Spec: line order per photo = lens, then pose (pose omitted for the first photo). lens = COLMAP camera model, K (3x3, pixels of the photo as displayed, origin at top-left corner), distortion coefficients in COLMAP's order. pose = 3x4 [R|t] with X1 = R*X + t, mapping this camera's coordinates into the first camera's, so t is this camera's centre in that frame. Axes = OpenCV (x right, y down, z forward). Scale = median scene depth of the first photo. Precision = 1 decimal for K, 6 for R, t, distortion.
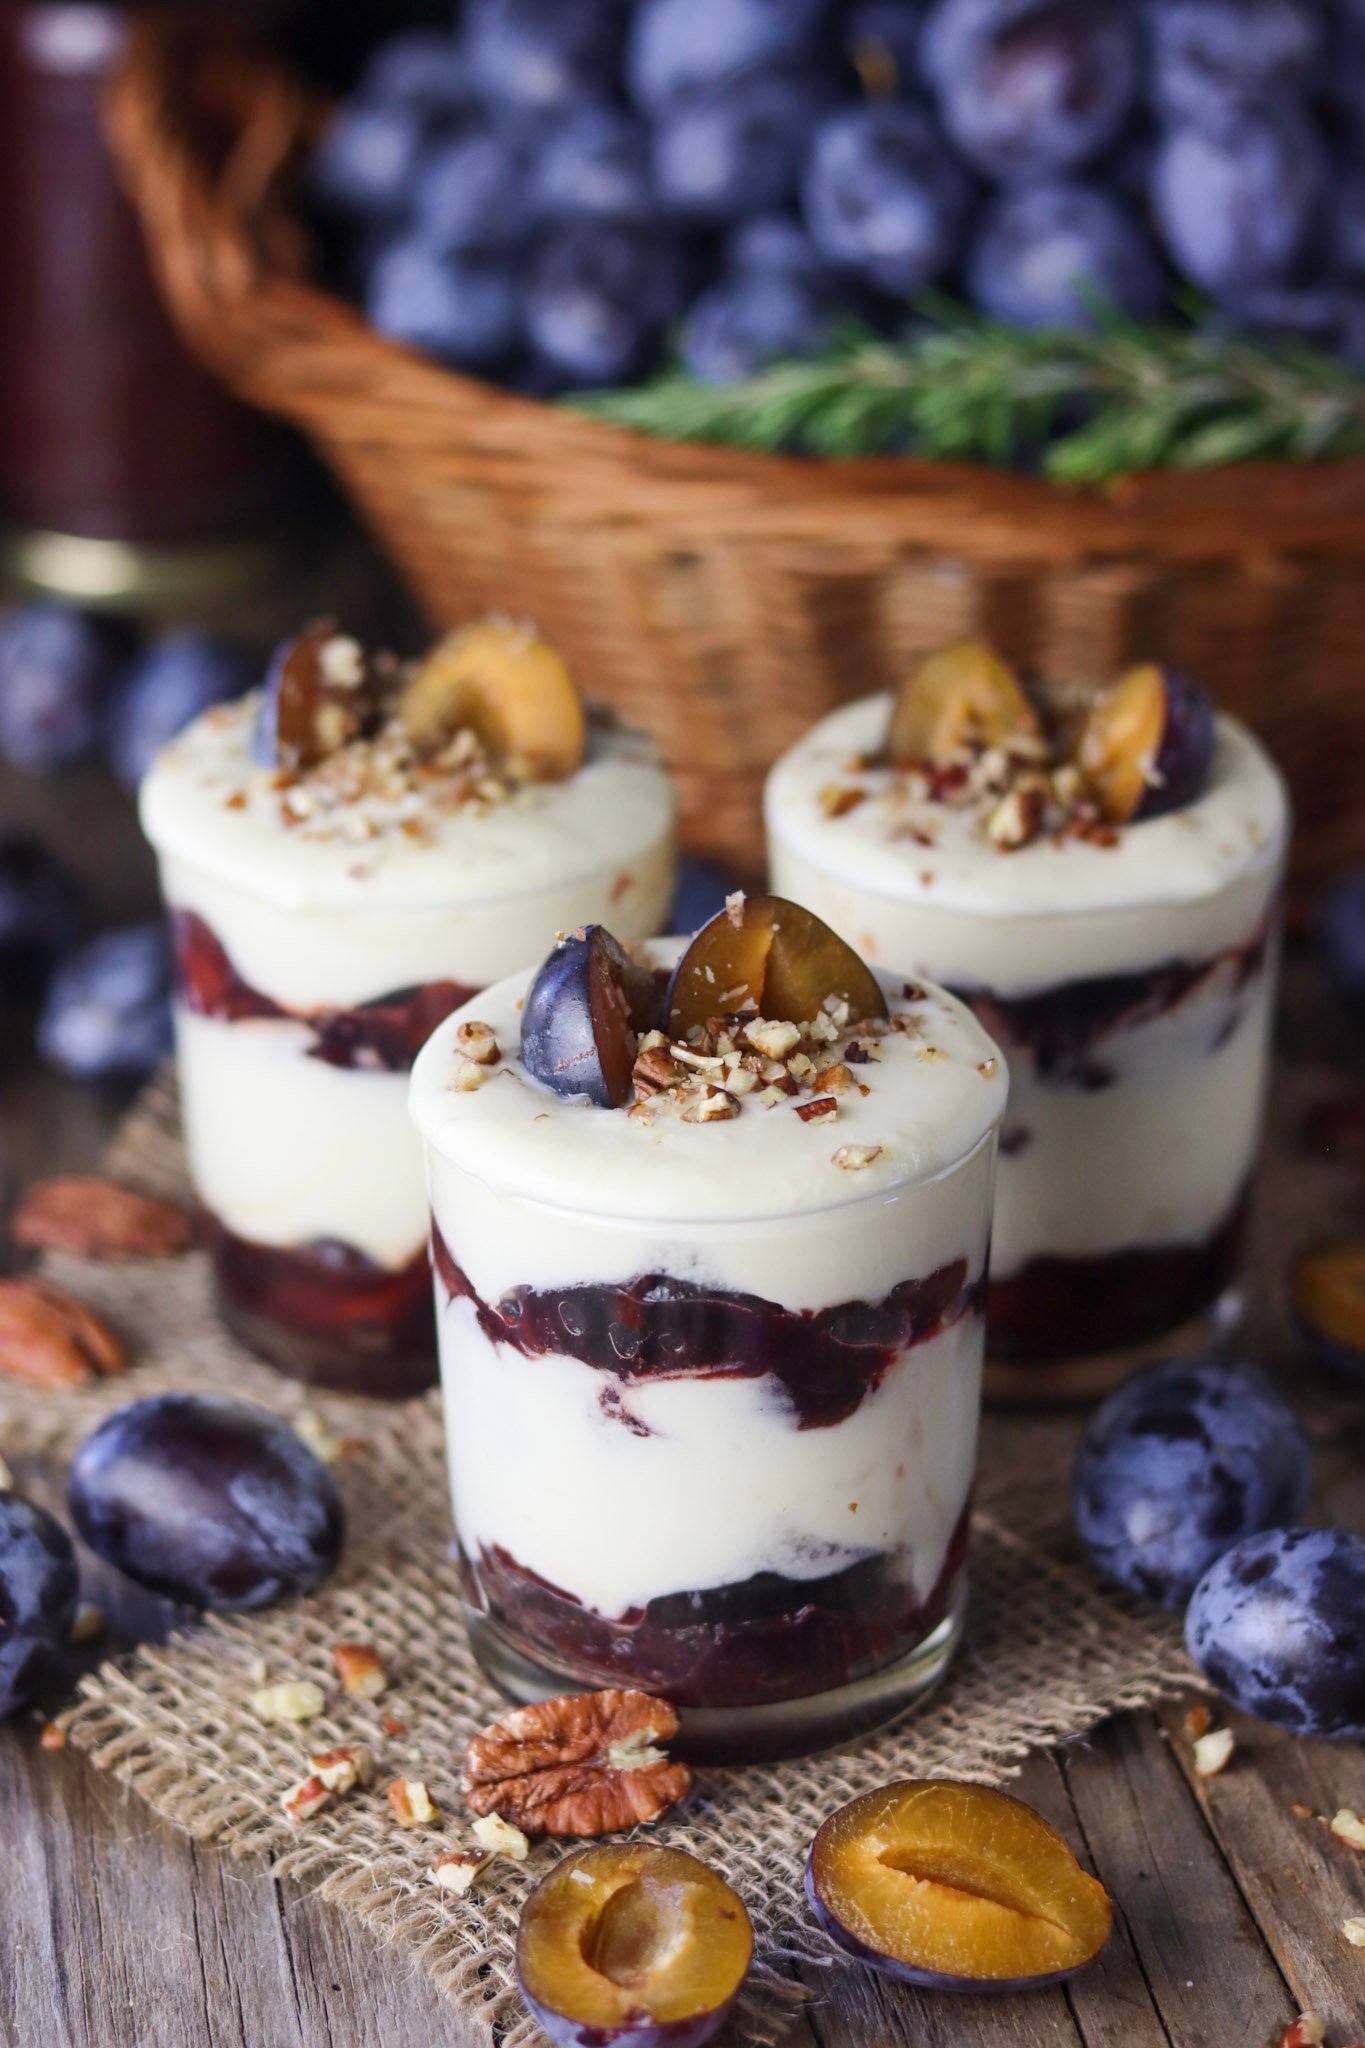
lens RADIAL K [[5241.2, 0, 682.5], [0, 5241.2, 1024.0], [0, 0, 1]] dist [-0.041108, -0.583325]
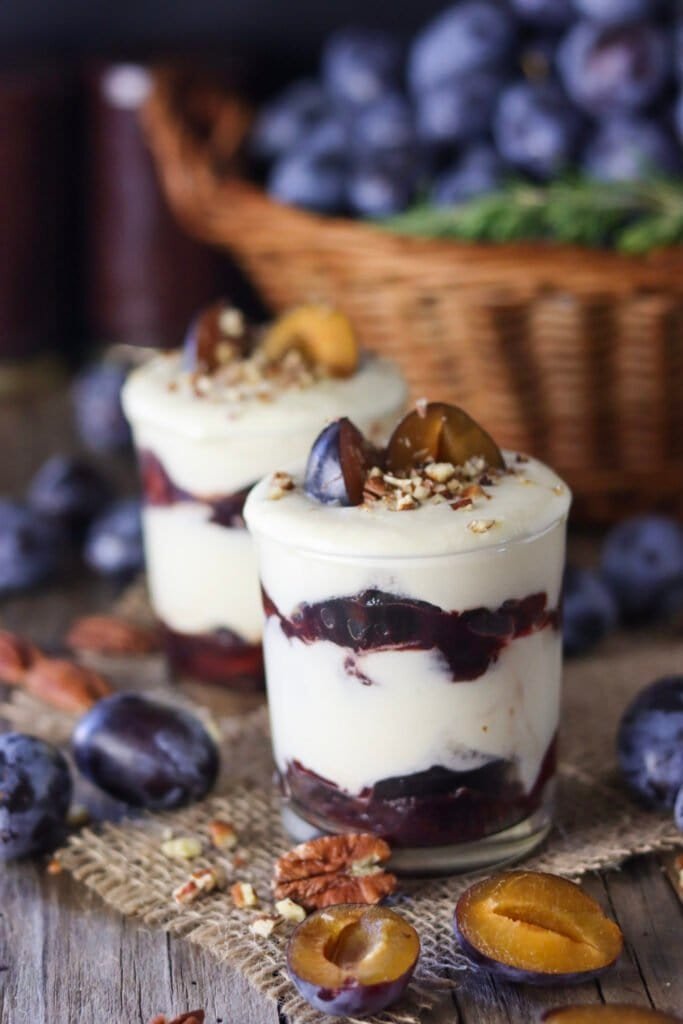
lens RADIAL K [[2620.6, 0, 341.5], [0, 2620.6, 512.0], [0, 0, 1]] dist [-0.041108, -0.583325]
pose [[0.996808, -0.005288, -0.079659, 0.055698], [-0.004519, 0.992467, -0.122426, 0.128837], [0.079707, 0.122395, 0.989276, 0.086193]]
